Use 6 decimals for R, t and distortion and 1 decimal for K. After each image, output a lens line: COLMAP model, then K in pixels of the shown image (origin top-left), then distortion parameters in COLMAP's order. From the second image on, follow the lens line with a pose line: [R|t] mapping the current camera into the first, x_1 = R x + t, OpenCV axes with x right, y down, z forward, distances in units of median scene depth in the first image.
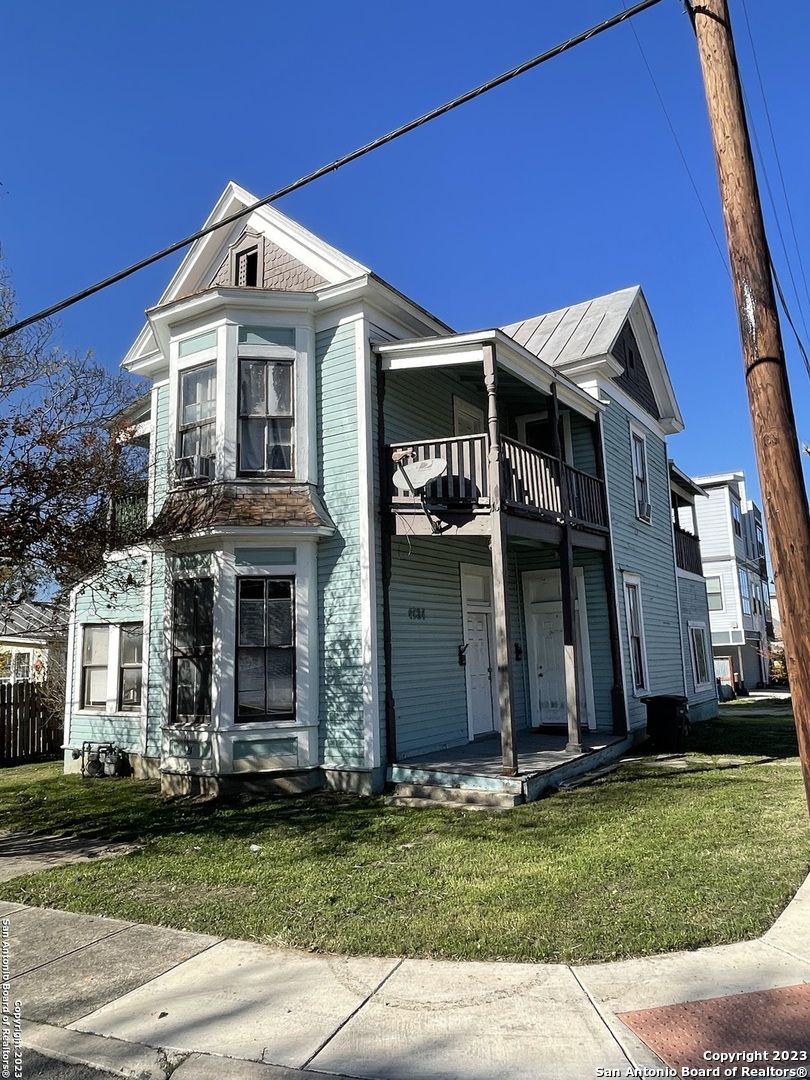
lens RADIAL K [[741.8, 0, 400.7], [0, 741.8, 547.7], [0, 0, 1]] dist [-0.000613, -0.002981]
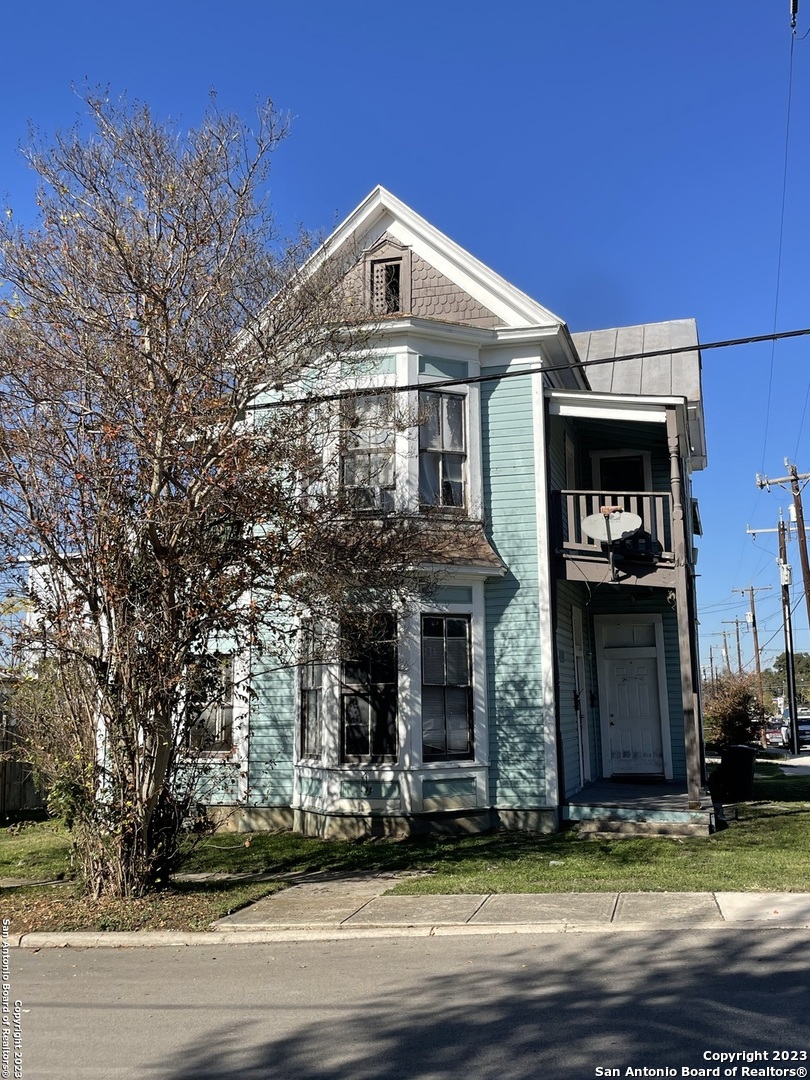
lens RADIAL K [[1108.4, 0, 407.8], [0, 1108.4, 532.8], [0, 0, 1]] dist [0.076163, 0.000000]
pose [[0.952864, 0.065291, 0.296289, -0.683778], [-0.060504, 0.997847, -0.025310, -0.030054], [-0.297304, 0.006190, 0.954763, -0.405832]]
